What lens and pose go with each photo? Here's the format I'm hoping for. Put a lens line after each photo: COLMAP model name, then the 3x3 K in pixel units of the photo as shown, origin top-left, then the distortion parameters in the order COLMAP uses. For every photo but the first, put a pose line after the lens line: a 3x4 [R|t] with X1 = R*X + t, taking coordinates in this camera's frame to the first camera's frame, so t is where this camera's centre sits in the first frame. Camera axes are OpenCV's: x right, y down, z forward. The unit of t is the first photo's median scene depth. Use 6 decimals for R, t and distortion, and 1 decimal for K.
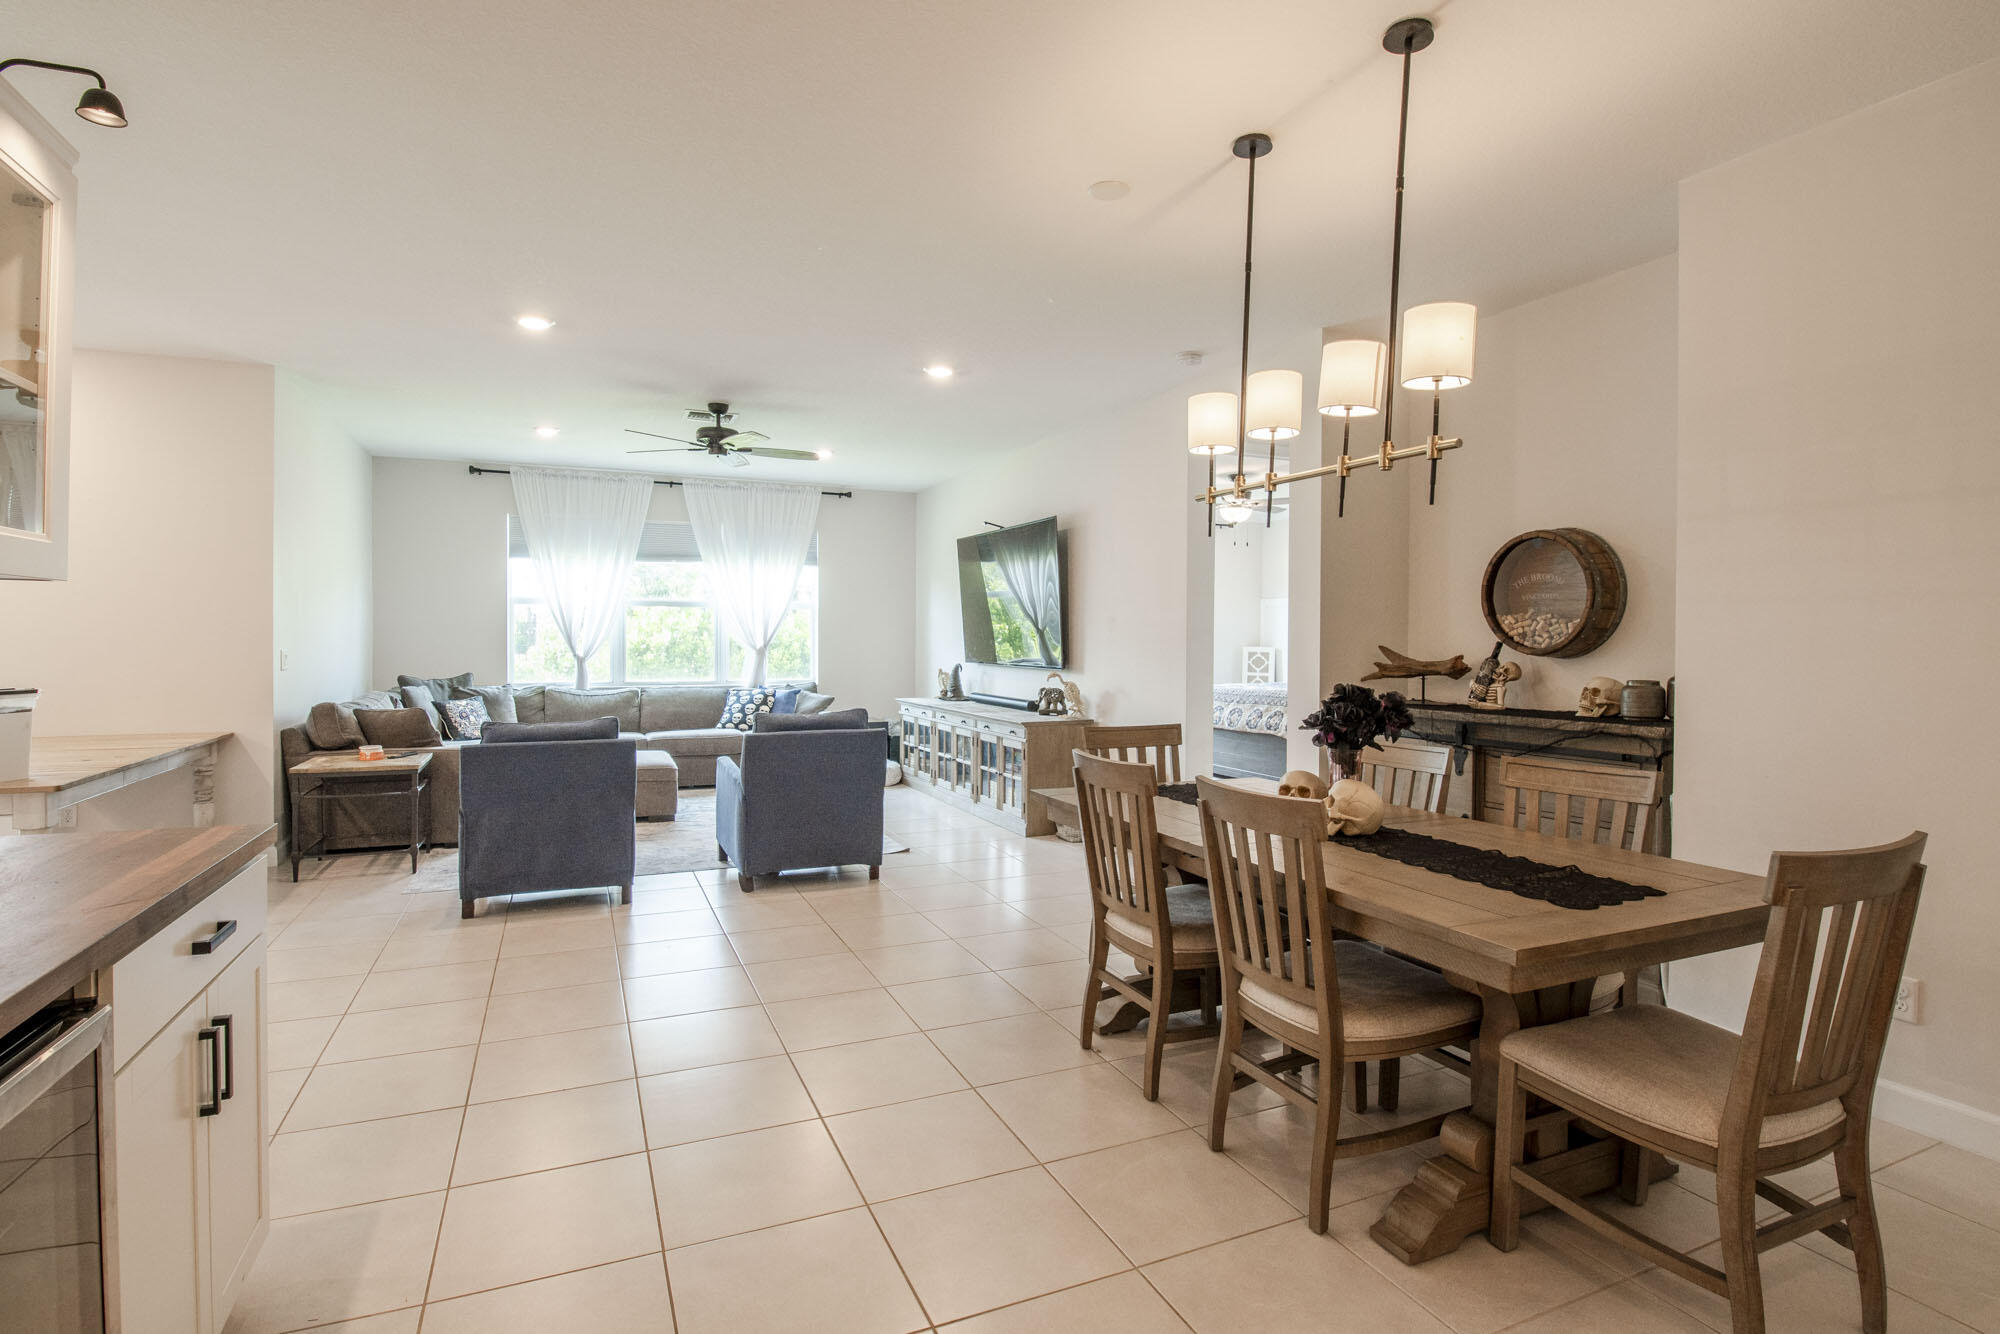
lens RADIAL K [[976.8, 0, 1003.6], [0, 976.8, 655.4], [0, 0, 1]] dist [-0.011383, -0.002150]
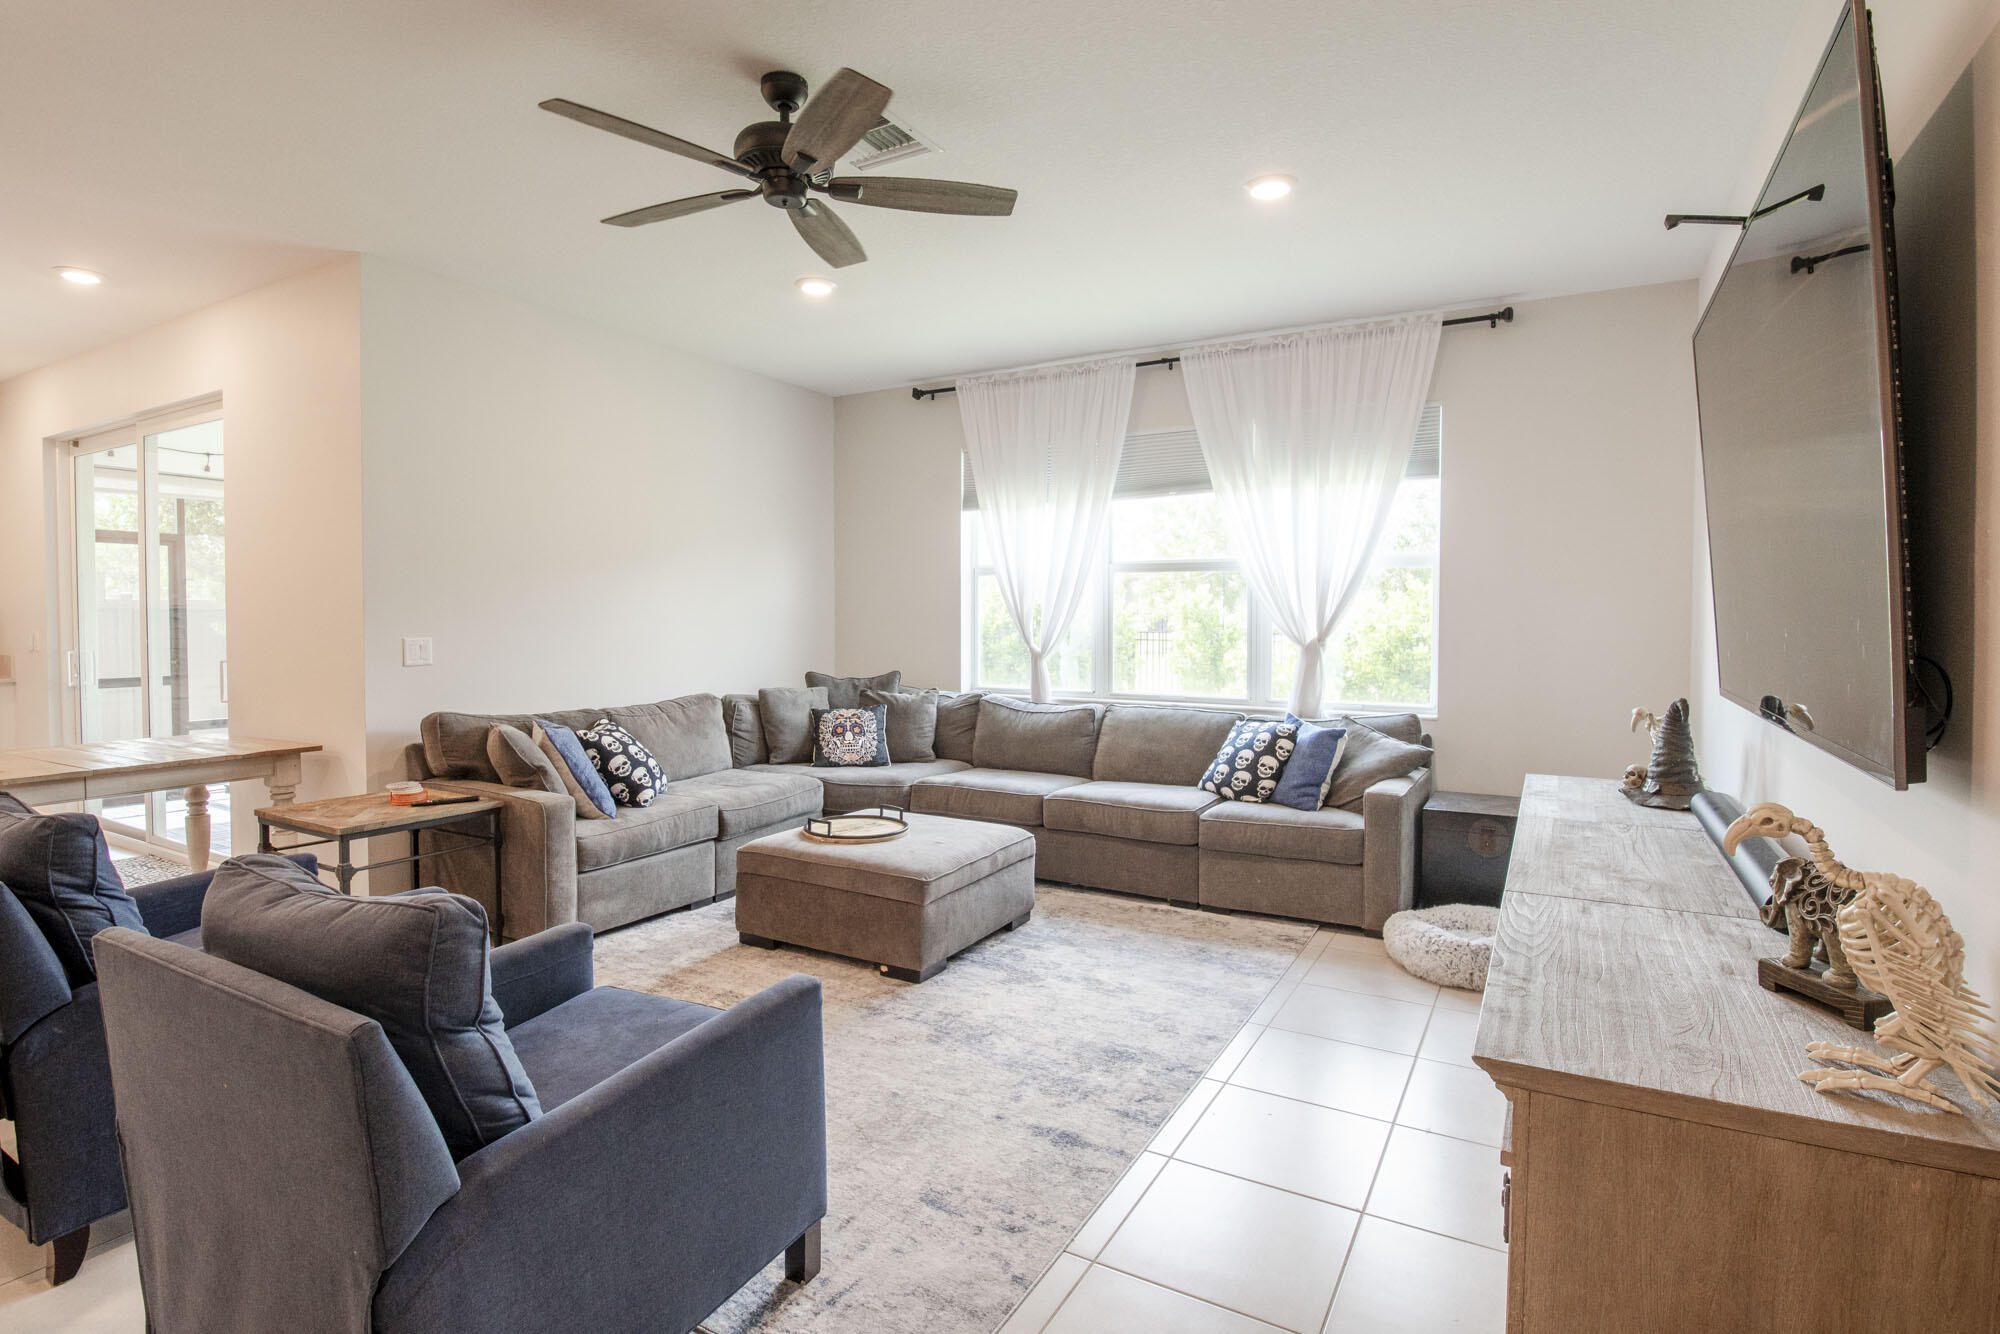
lens RADIAL K [[976.8, 0, 1000.3], [0, 976.8, 659.0], [0, 0, 1]] dist [-0.011383, -0.002150]
pose [[0.591406, 0.028027, -0.805887, 0.083697], [-0.014310, 0.999603, 0.024262, -0.009889], [0.806247, -0.002816, 0.591572, 0.588681]]
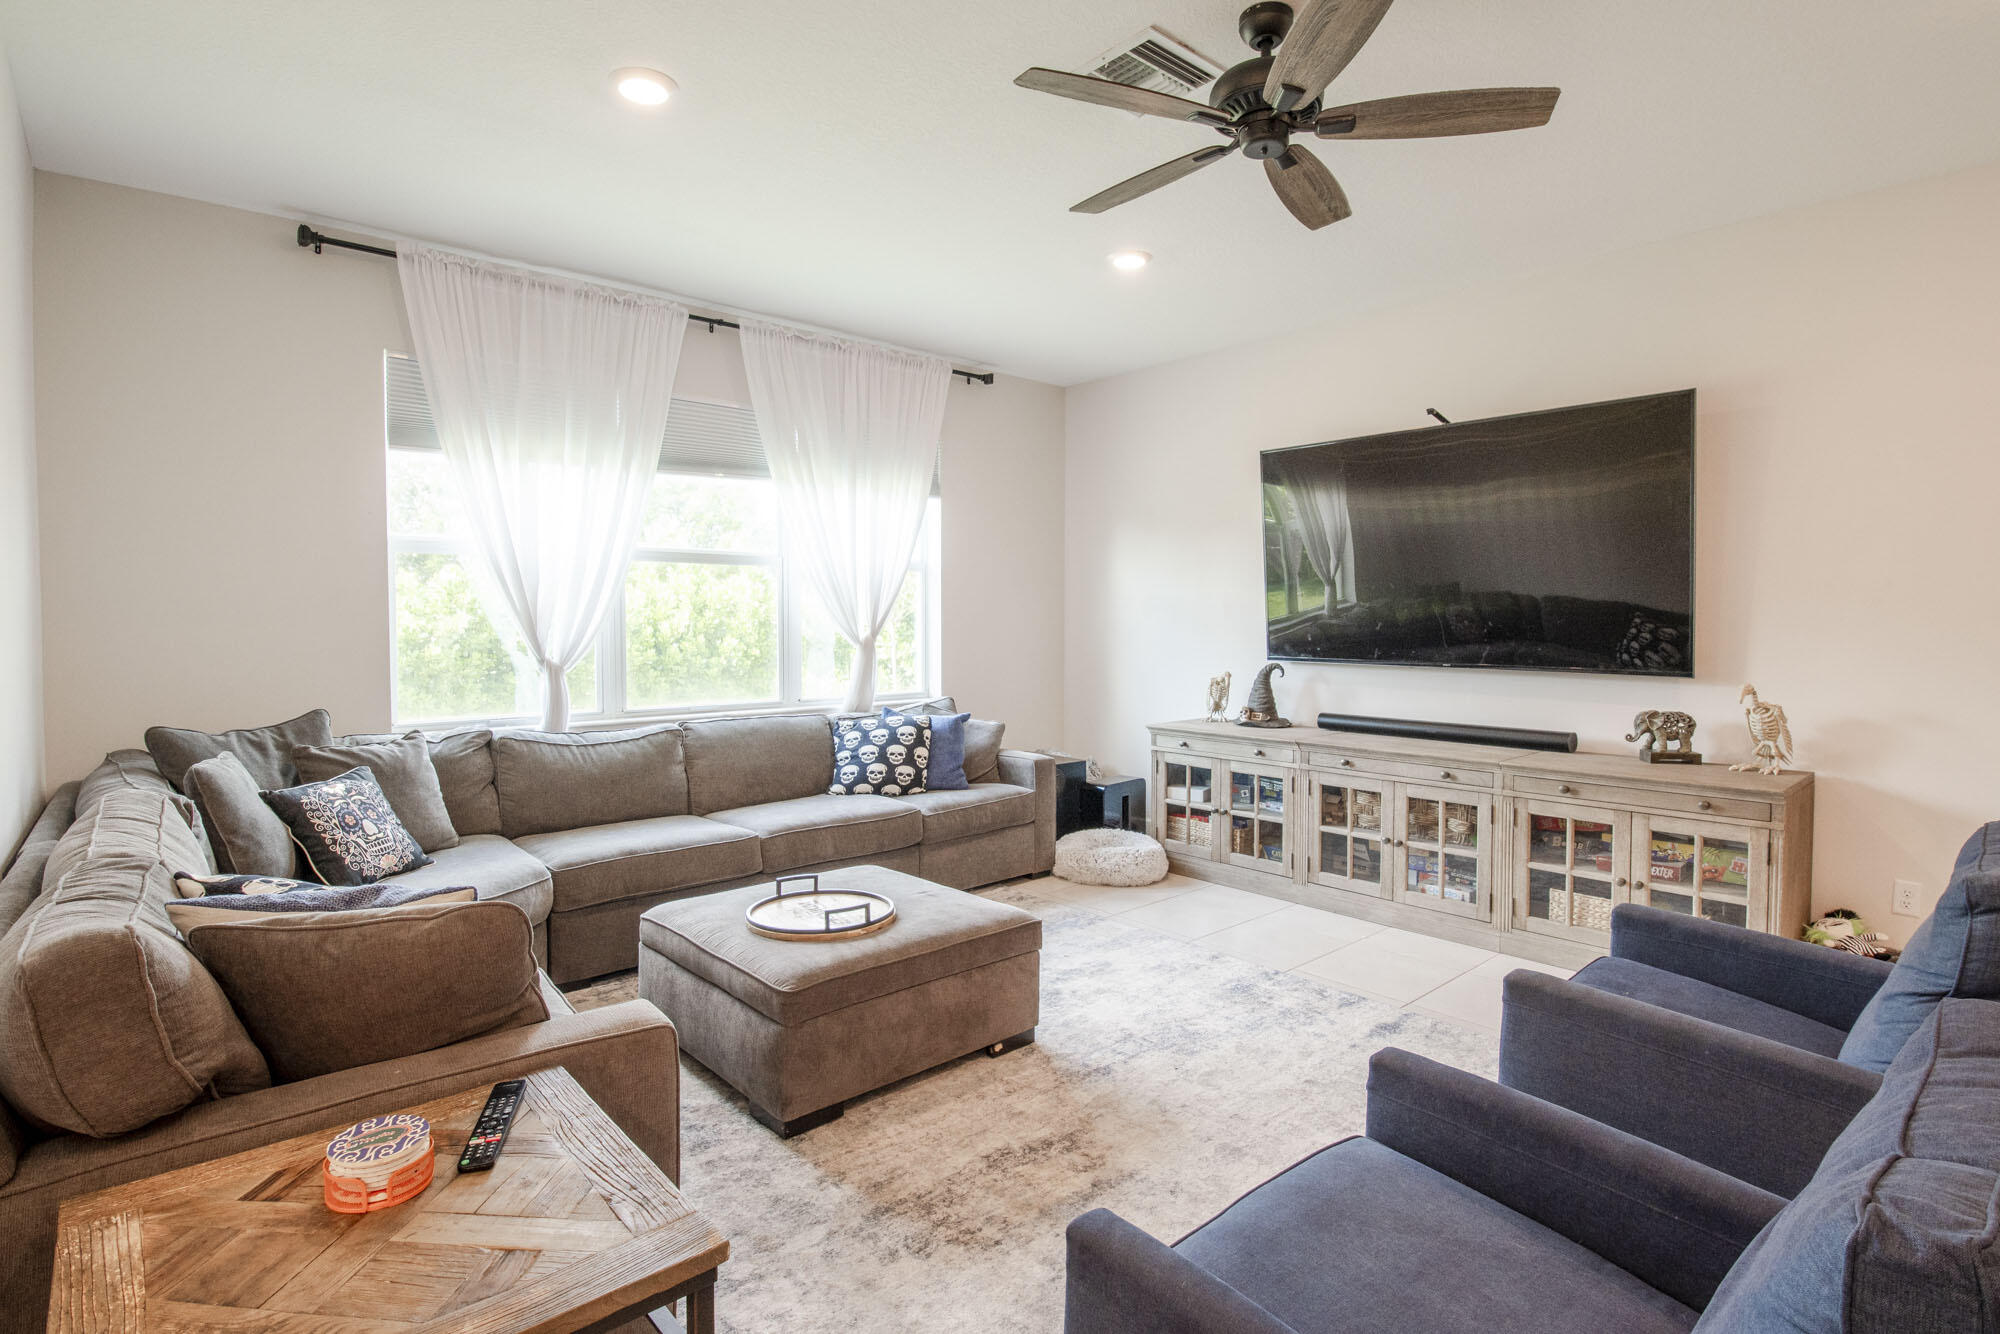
lens RADIAL K [[976.8, 0, 1001.2], [0, 976.8, 654.4], [0, 0, 1]] dist [-0.011383, -0.002150]
pose [[0.954010, -0.017786, 0.299248, -0.366786], [0.011806, 0.999693, 0.021780, -0.011191], [-0.299543, -0.017245, 0.953927, 0.474926]]
